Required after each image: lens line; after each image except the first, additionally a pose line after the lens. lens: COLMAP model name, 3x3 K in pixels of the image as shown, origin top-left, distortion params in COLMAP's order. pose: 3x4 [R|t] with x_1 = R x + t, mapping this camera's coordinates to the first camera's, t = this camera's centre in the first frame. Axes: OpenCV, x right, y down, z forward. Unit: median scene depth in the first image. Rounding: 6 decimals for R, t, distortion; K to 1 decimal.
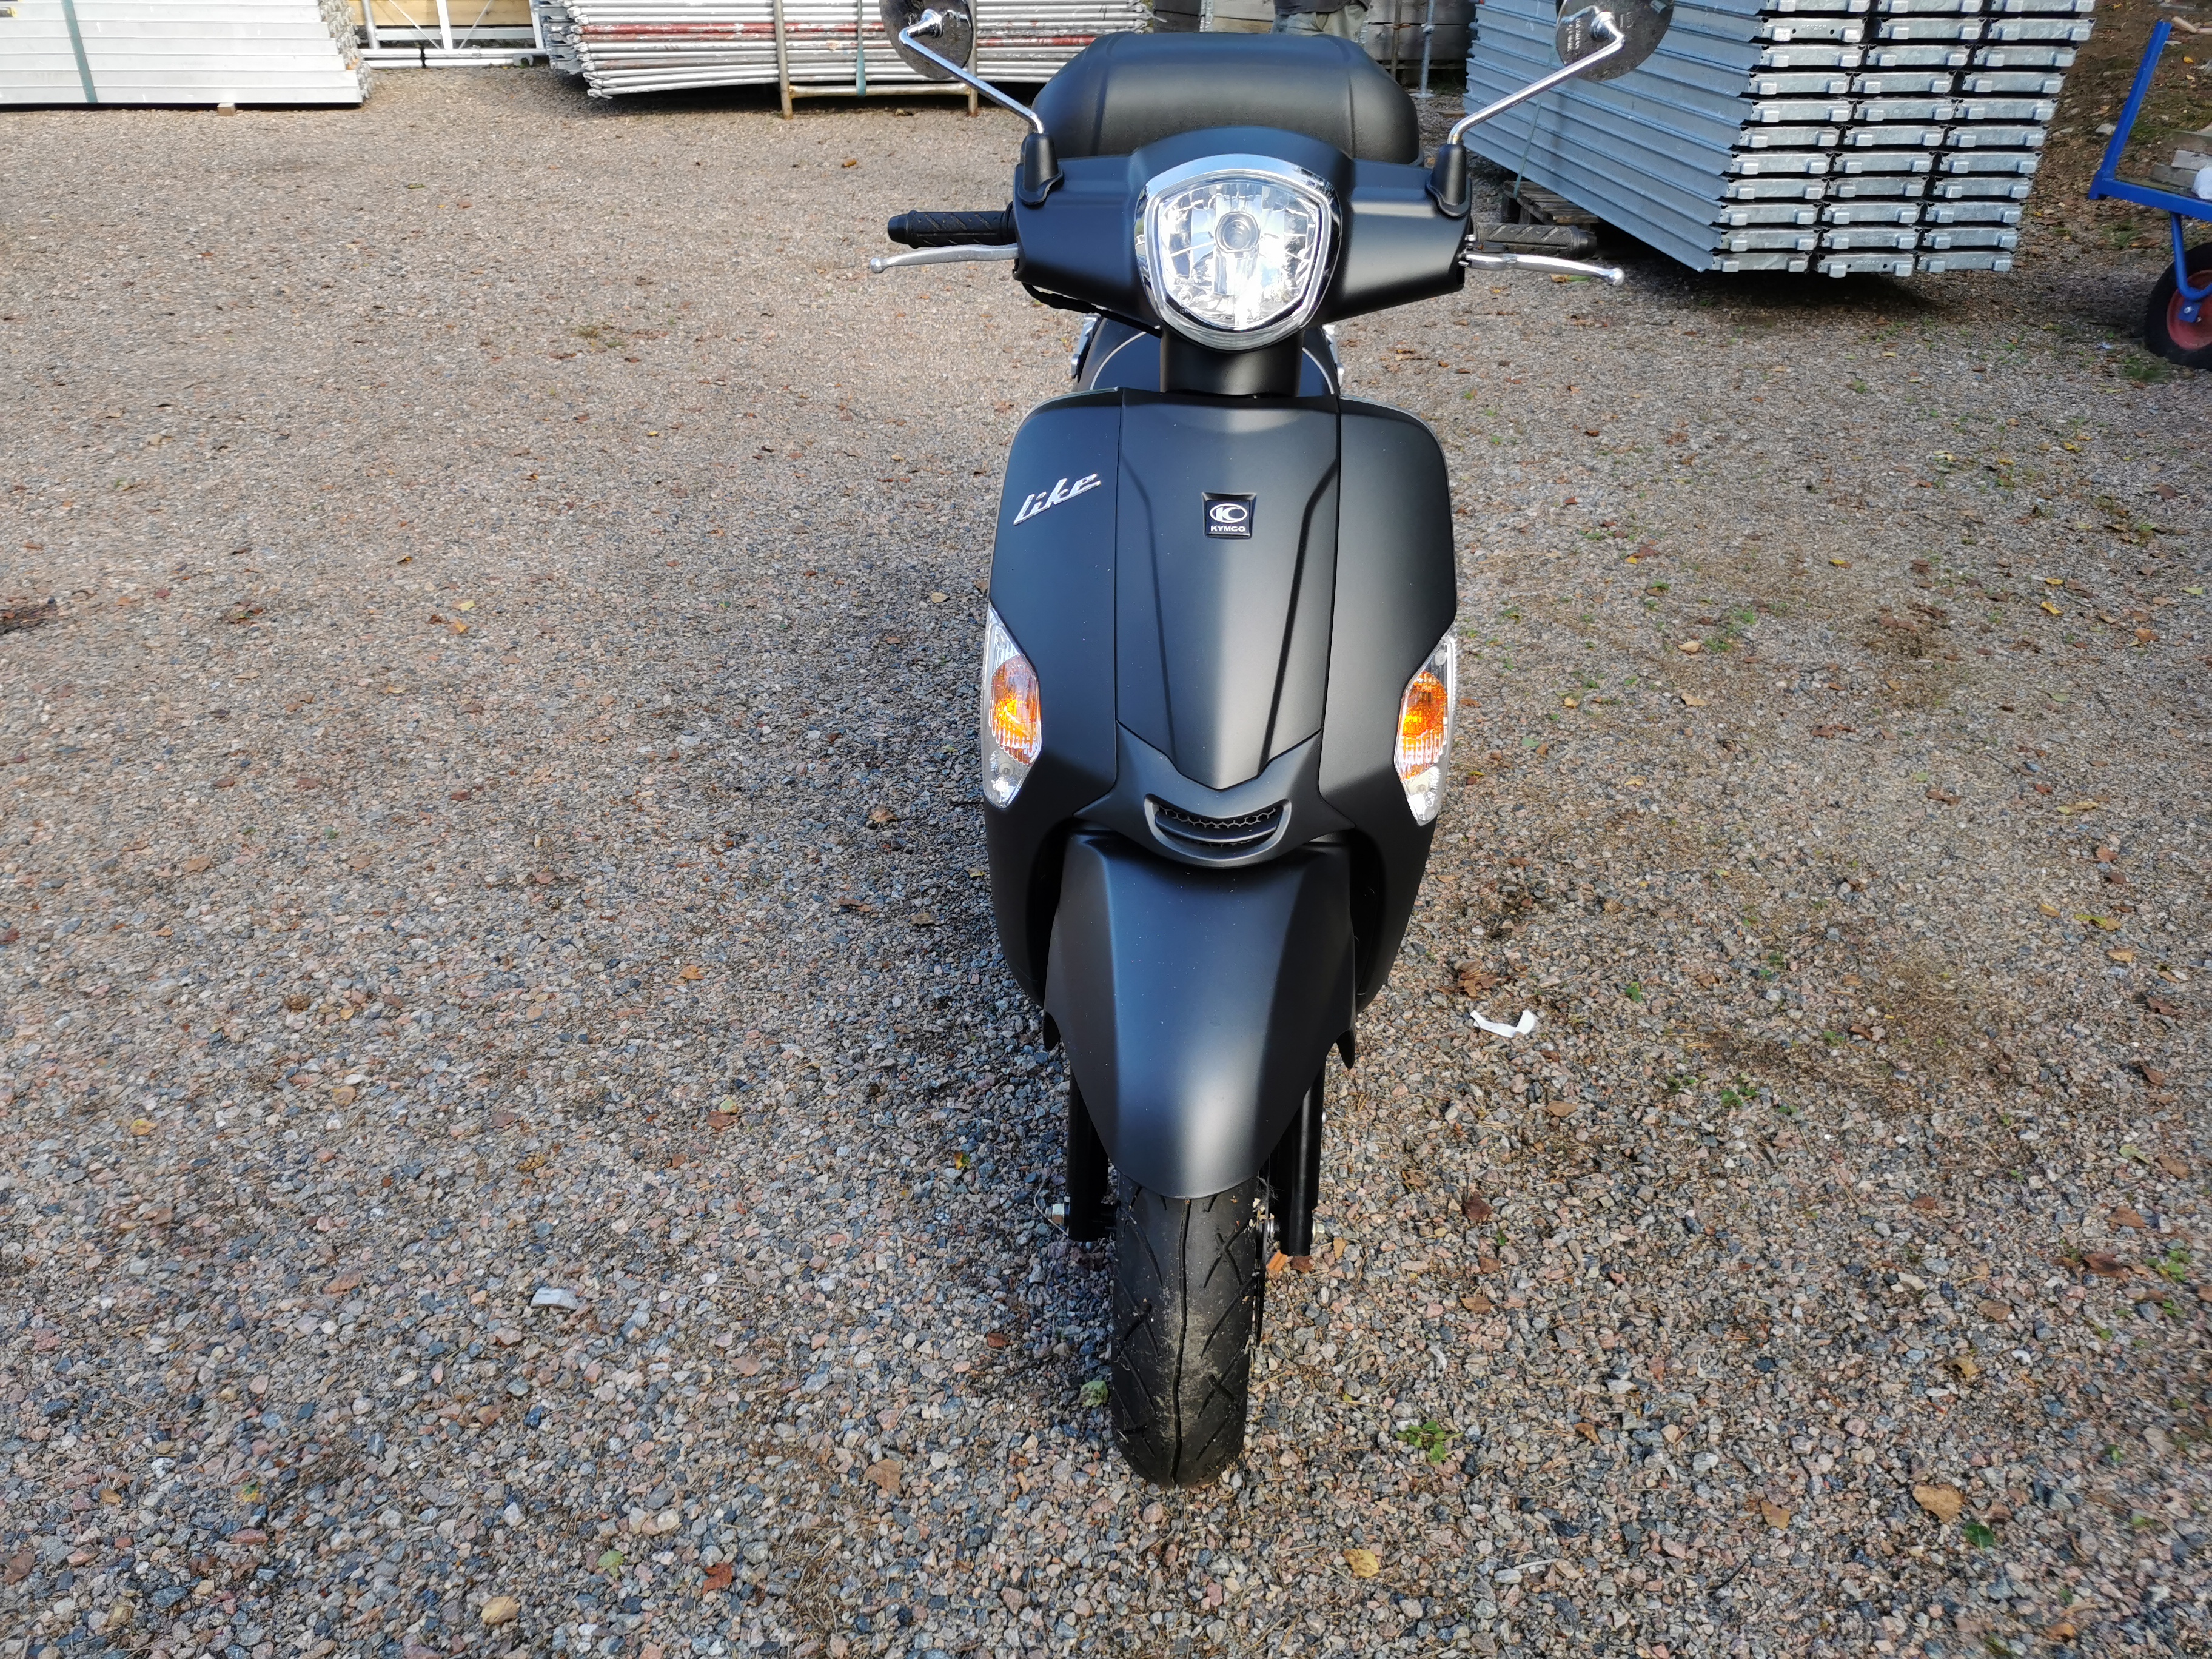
lens RADIAL K [[1728.8, 0, 1112.6], [0, 1728.8, 831.0], [0, 0, 1]] dist [0.023223, -0.006651]
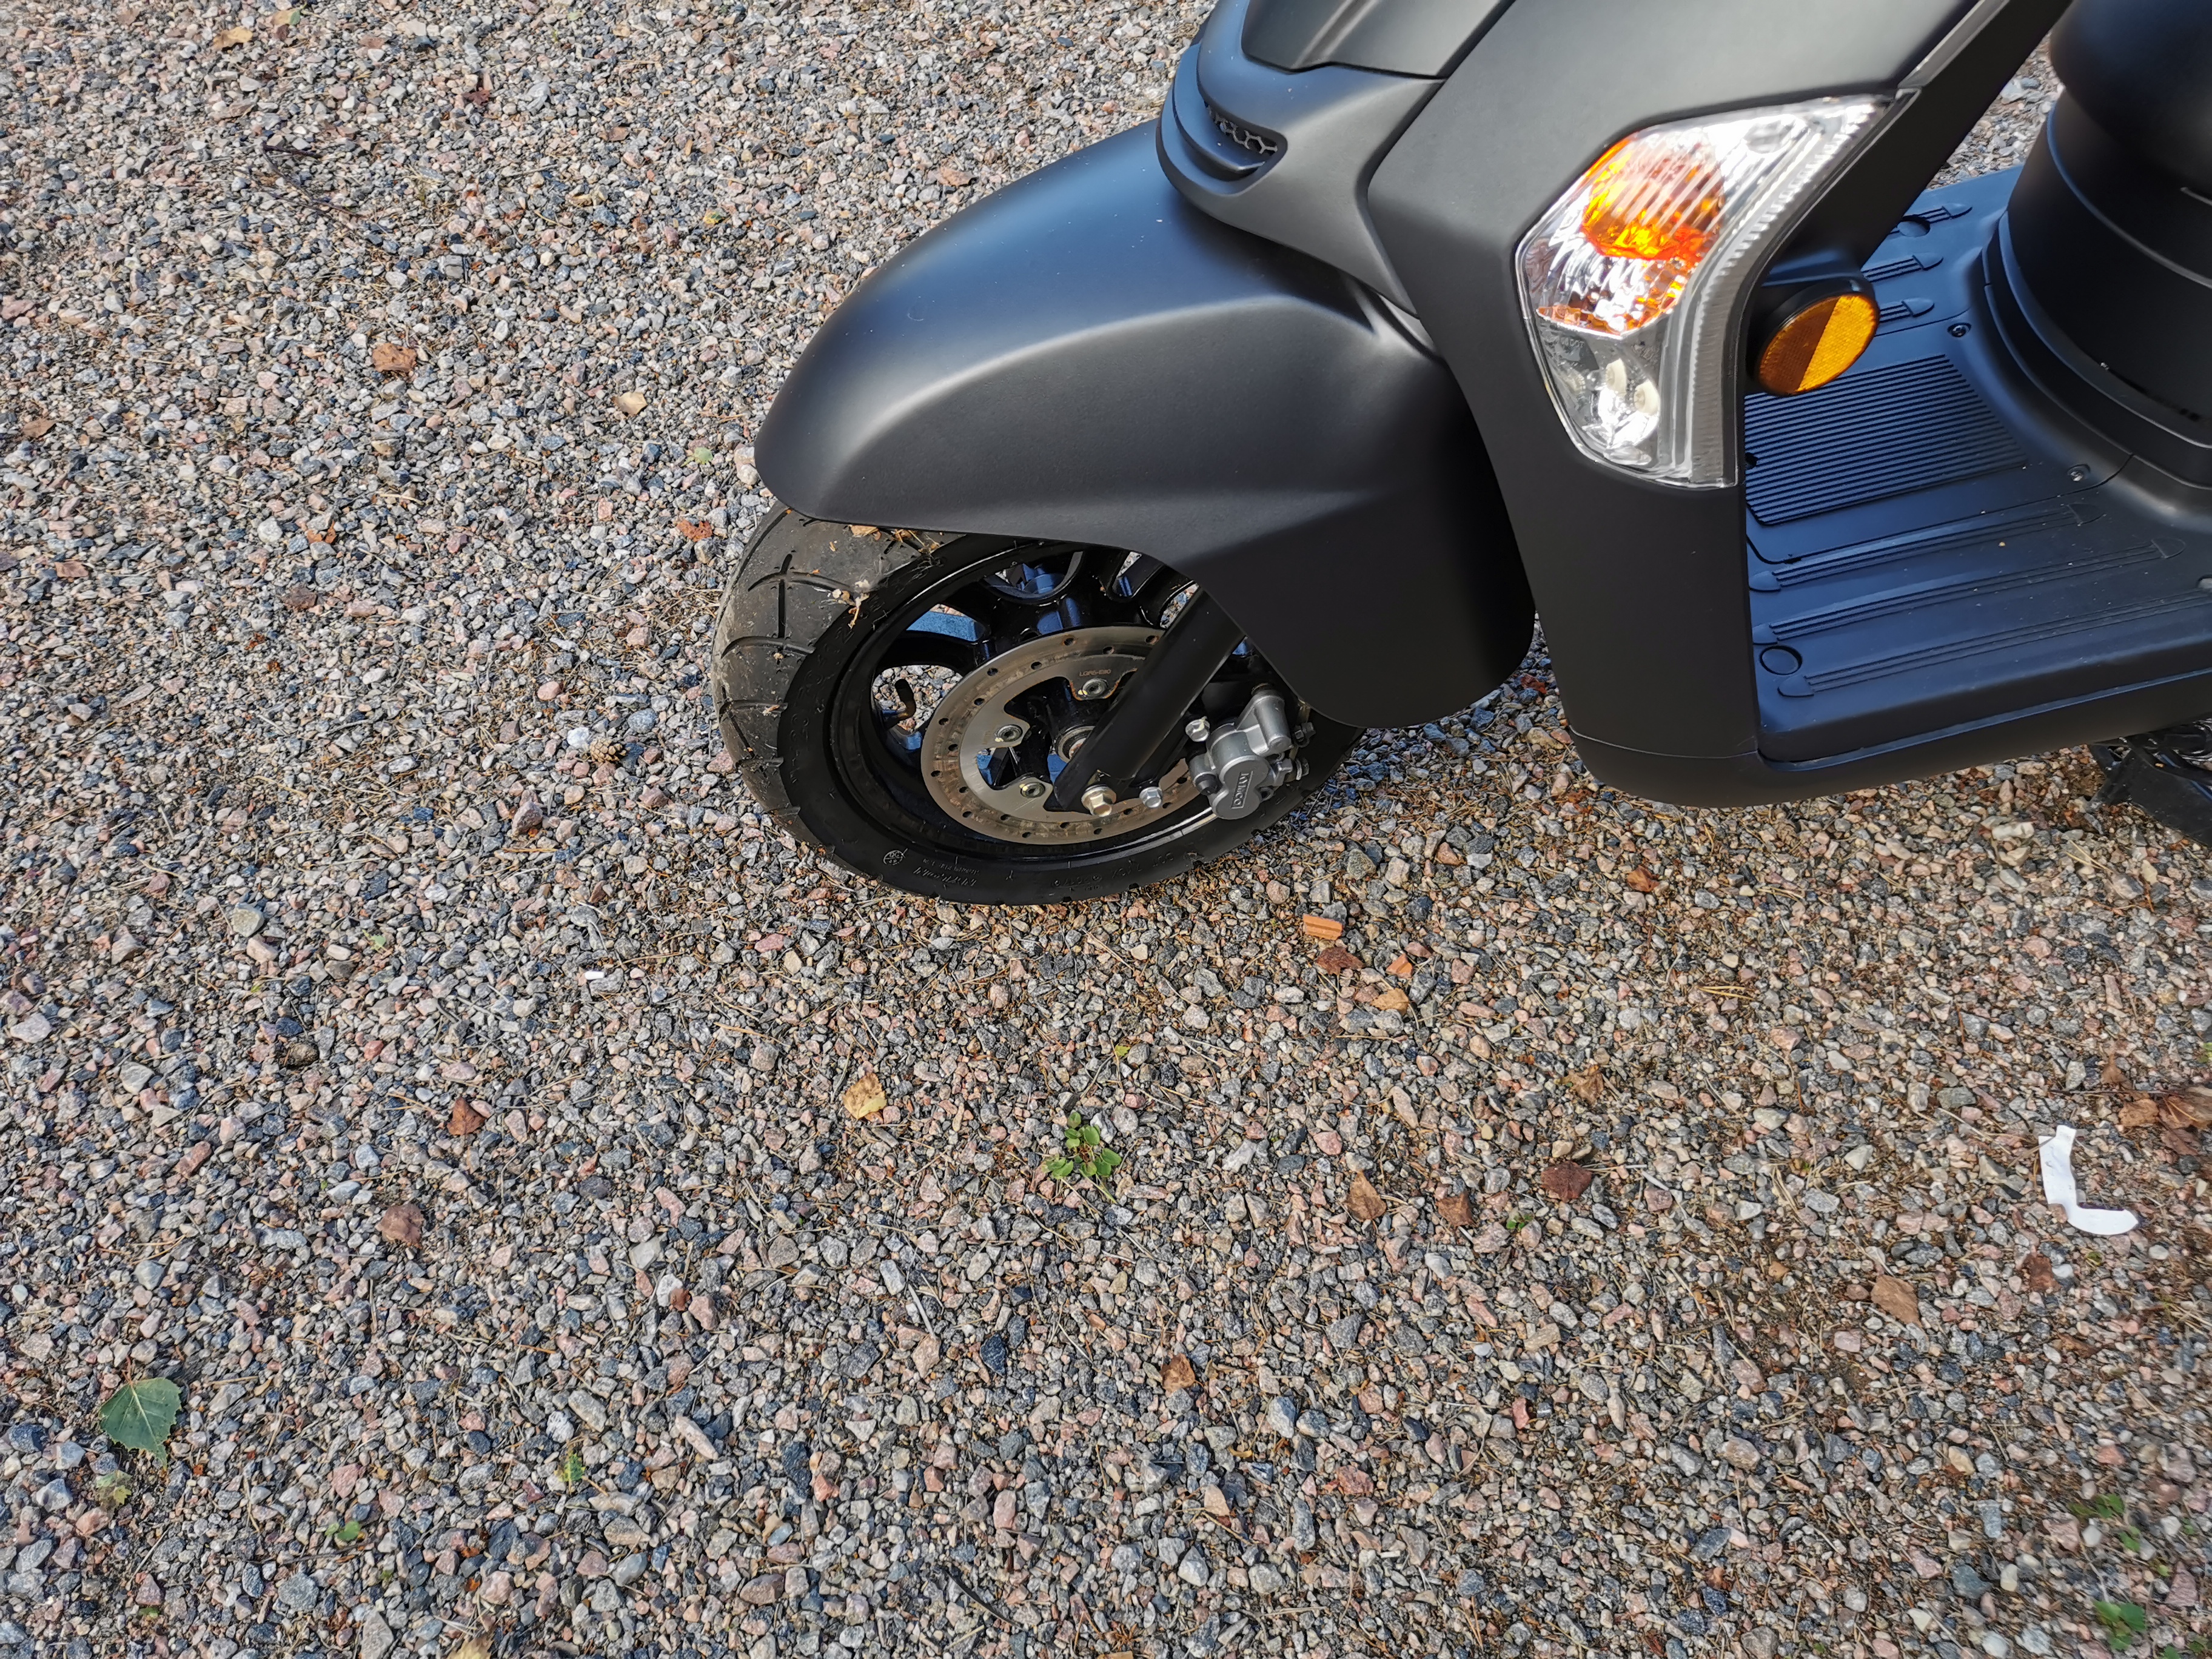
lens RADIAL K [[1728.8, 0, 1107.0], [0, 1728.8, 851.9], [0, 0, 1]] dist [0.023223, -0.006651]
pose [[0.271317, 0.774806, -0.571019, 0.393599], [-0.520208, 0.617200, 0.590294, -0.118604], [0.809797, 0.136892, 0.570517, 0.469408]]
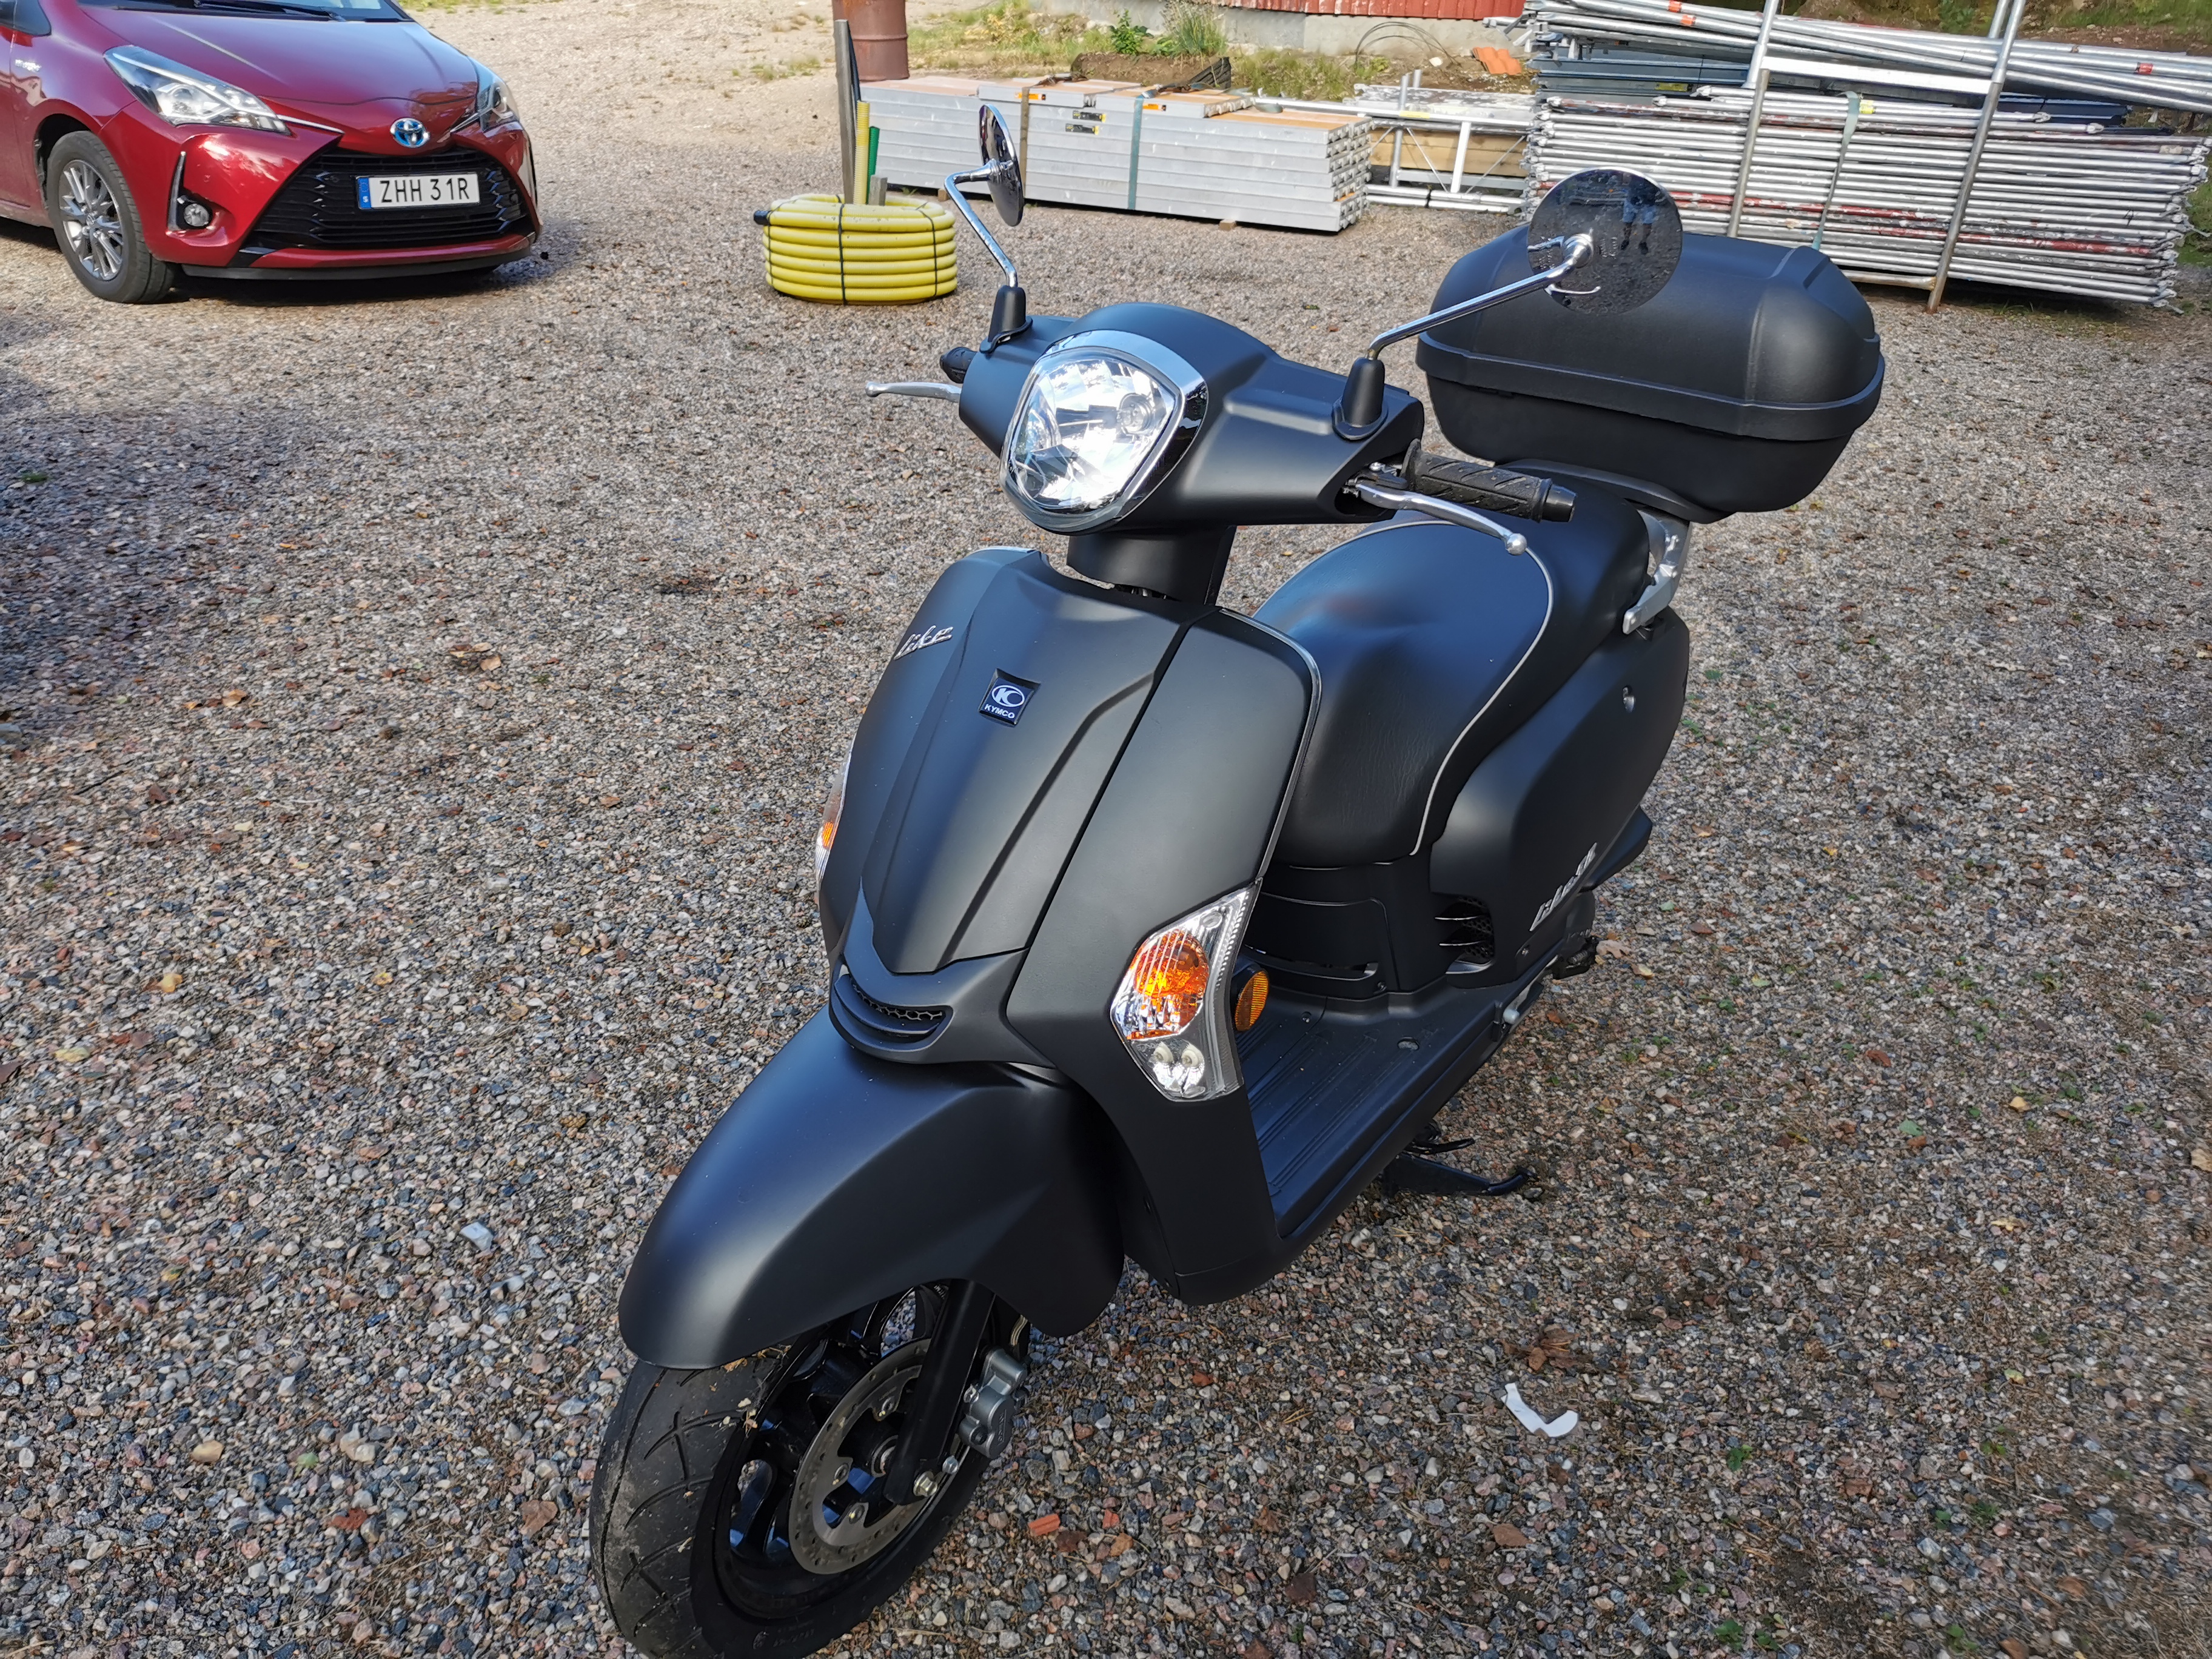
lens RADIAL K [[1728.8, 0, 1111.5], [0, 1728.8, 824.0], [0, 0, 1]] dist [0.023223, -0.006651]
pose [[0.818695, 0.279834, -0.501430, 0.418930], [-0.319338, 0.947611, 0.007445, -0.100065], [0.477244, 0.154030, 0.865166, 0.162094]]
